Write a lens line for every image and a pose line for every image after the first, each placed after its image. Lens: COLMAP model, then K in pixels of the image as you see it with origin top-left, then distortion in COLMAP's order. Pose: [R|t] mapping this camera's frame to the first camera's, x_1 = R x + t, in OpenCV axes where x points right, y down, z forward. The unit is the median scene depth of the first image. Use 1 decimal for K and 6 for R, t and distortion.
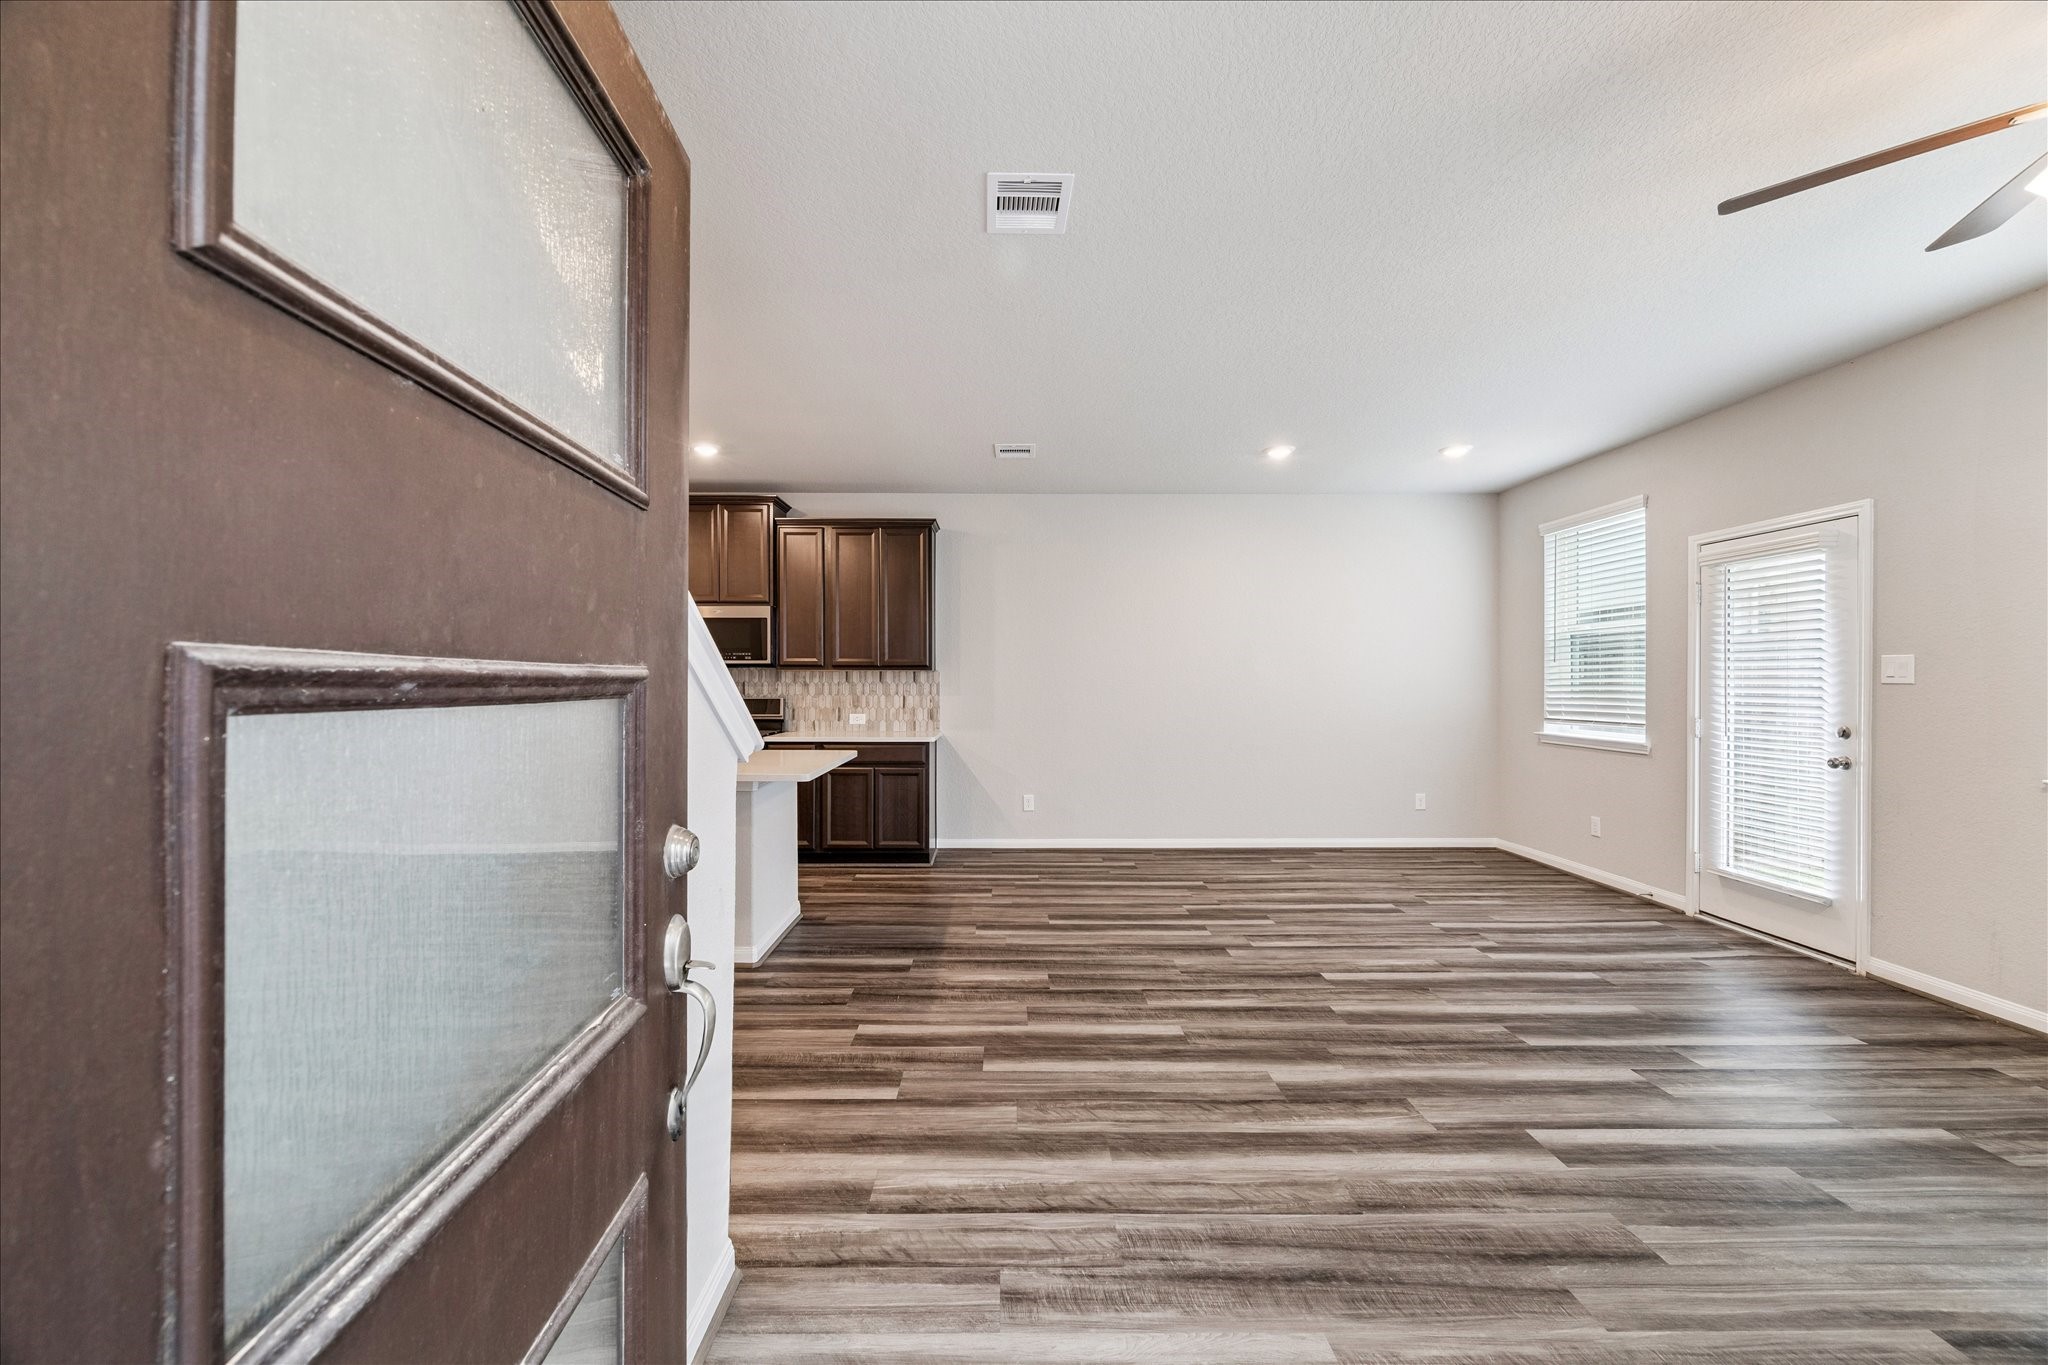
lens RADIAL K [[792.4, 0, 1017.9], [0, 792.4, 680.3], [0, 0, 1]] dist [0.006554, -0.000054]
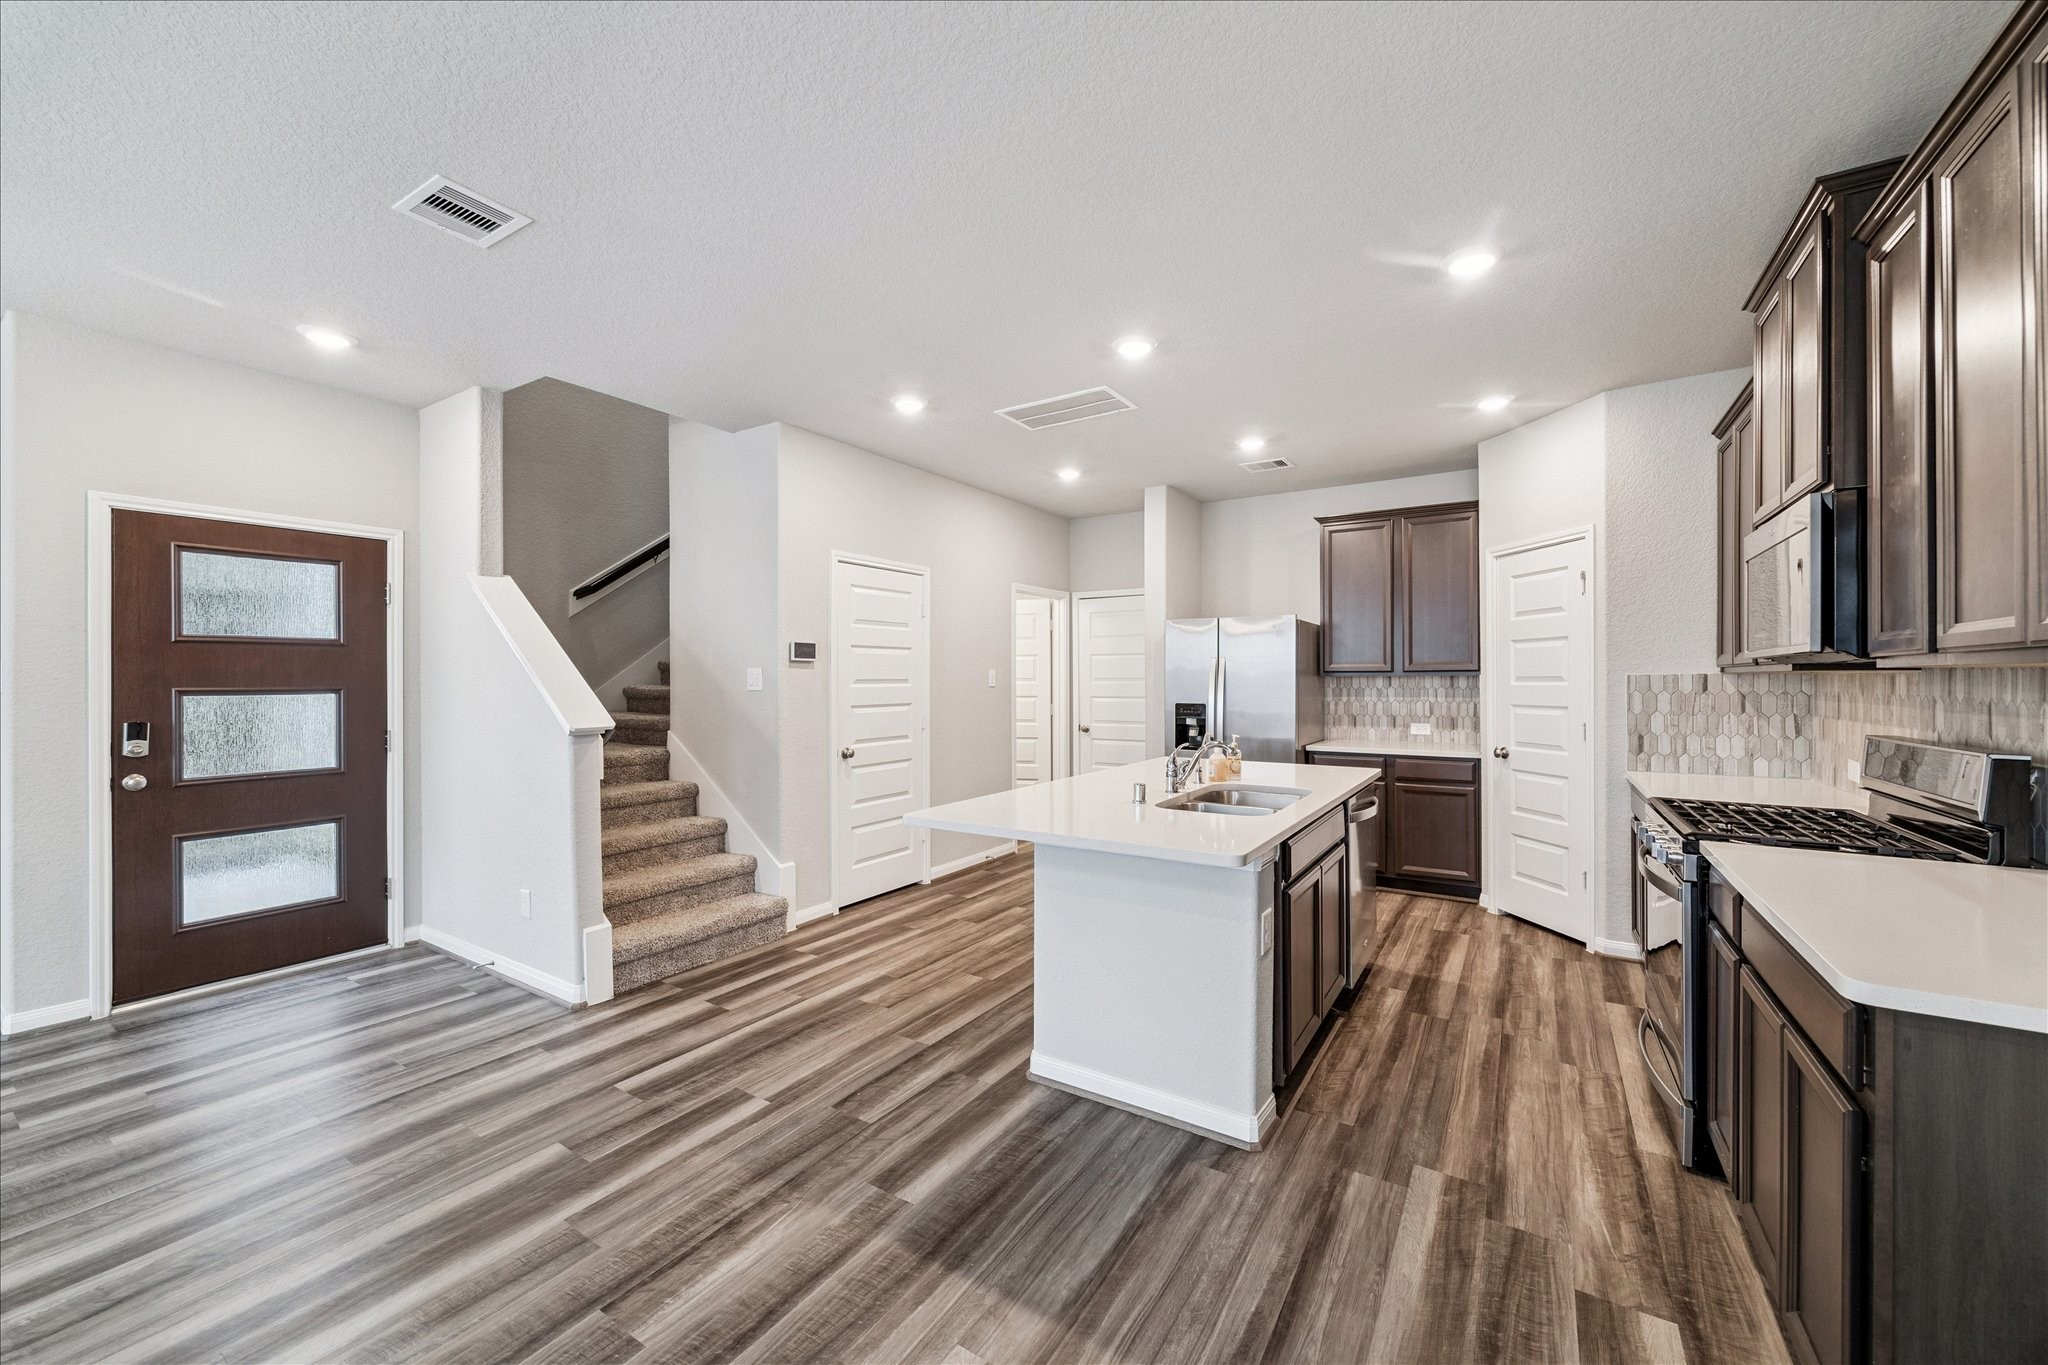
lens RADIAL K [[792.4, 0, 1017.9], [0, 792.4, 680.3], [0, 0, 1]] dist [0.006554, -0.000054]
pose [[-0.565639, 0.000123, -0.824653, 0.283864], [0.000683, 1.000000, -0.000320, -0.011981], [0.824653, -0.000744, -0.565639, 1.385336]]
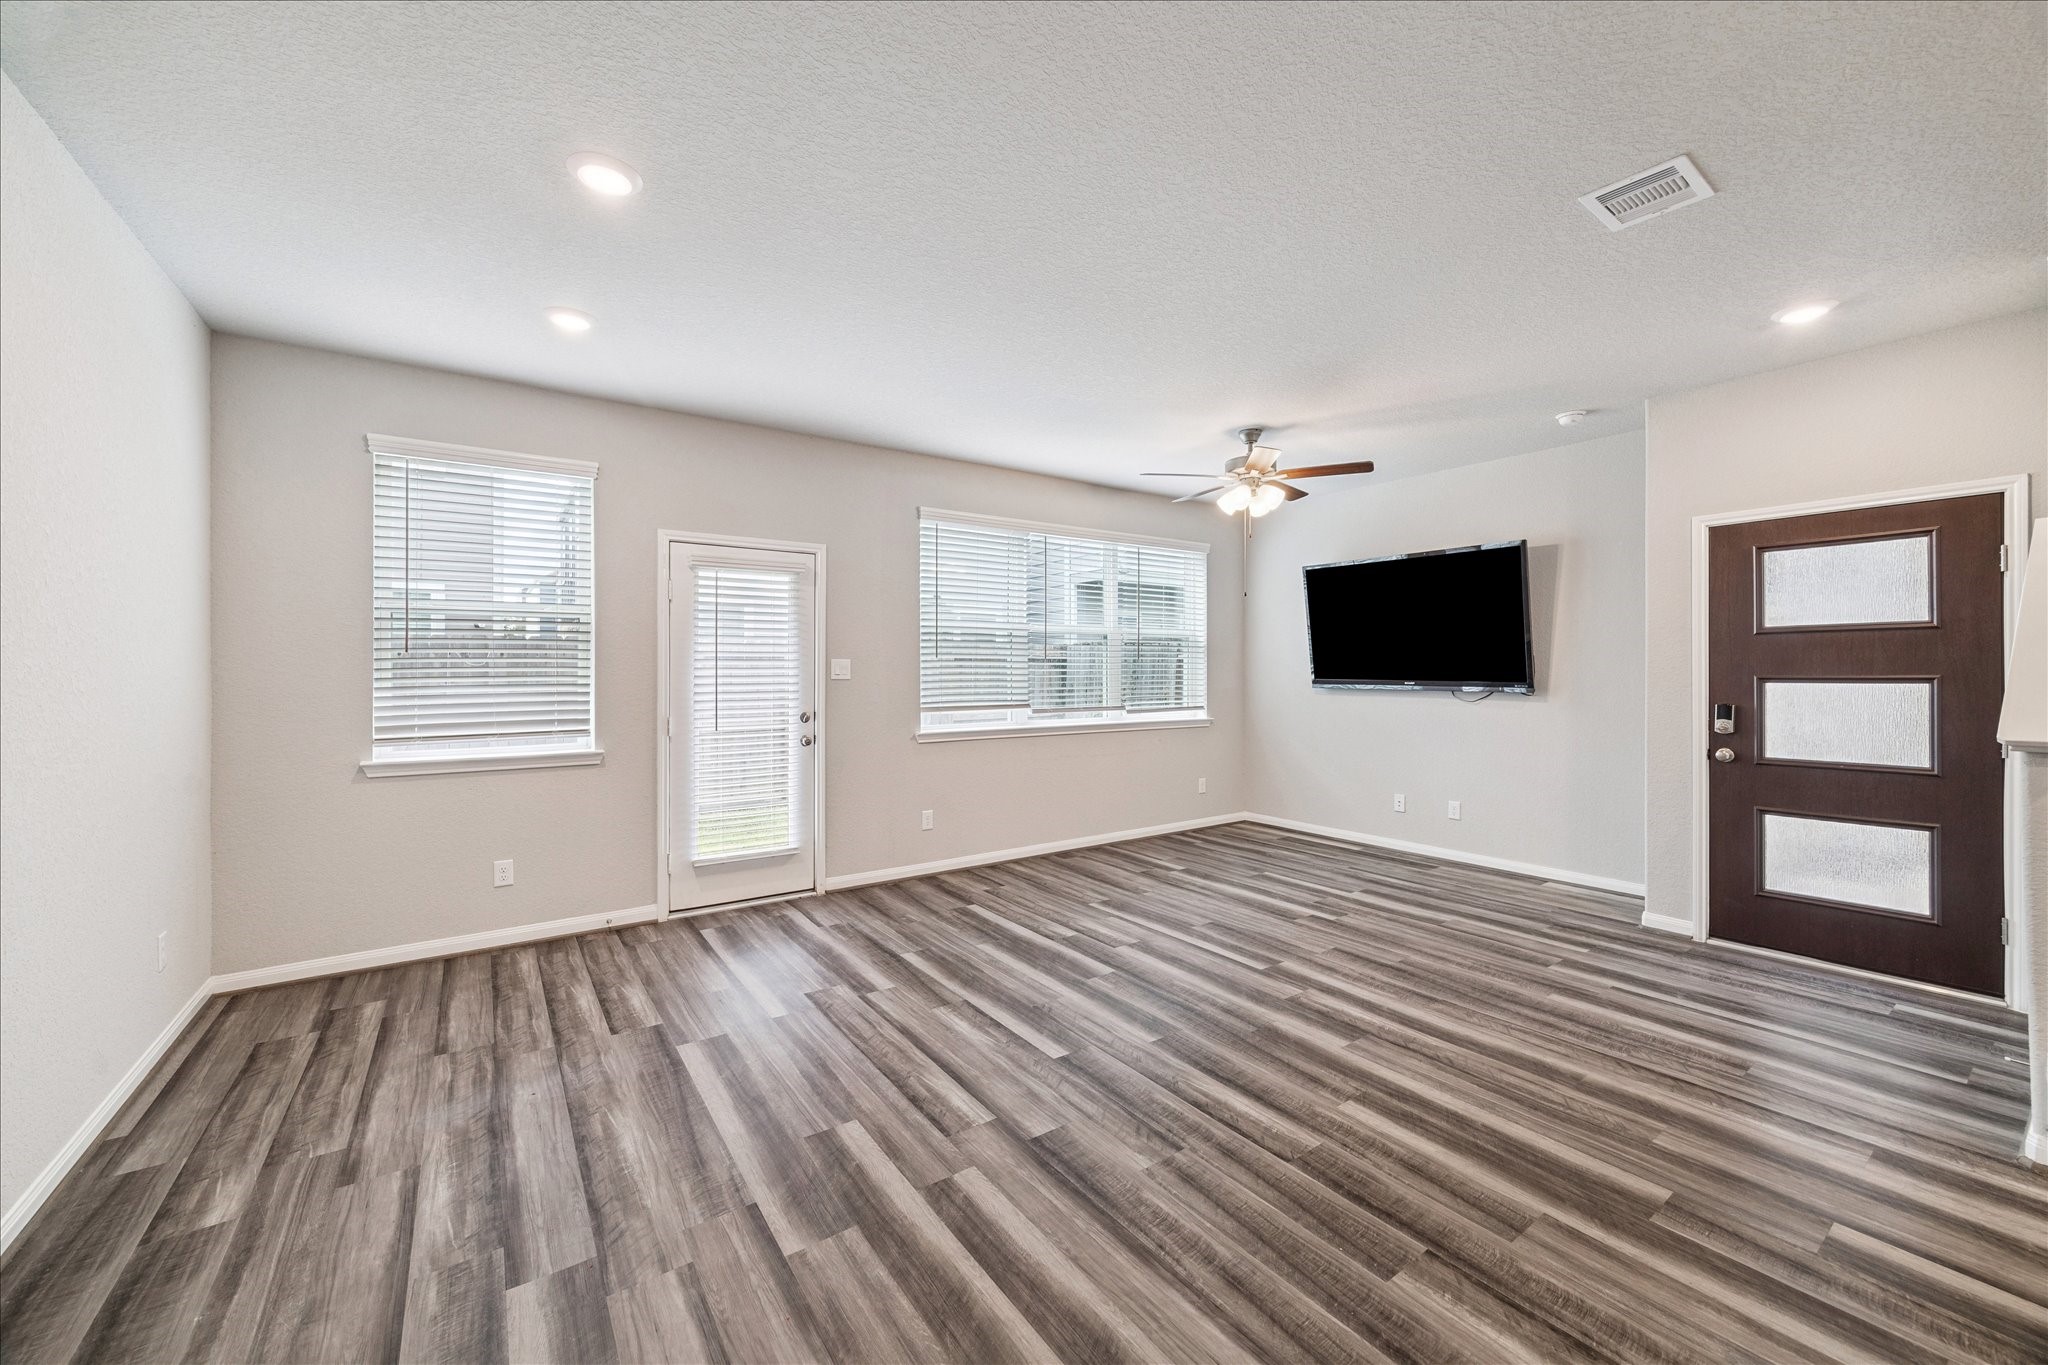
lens RADIAL K [[780.8, 0, 1027.6], [0, 780.8, 669.8], [0, 0, 1]] dist [-0.000791, -0.000050]
pose [[-0.561224, 0.000889, 0.827664, -0.231502], [0.000752, 1.000000, -0.000564, -0.011420], [-0.827664, 0.000306, -0.561224, 1.407158]]
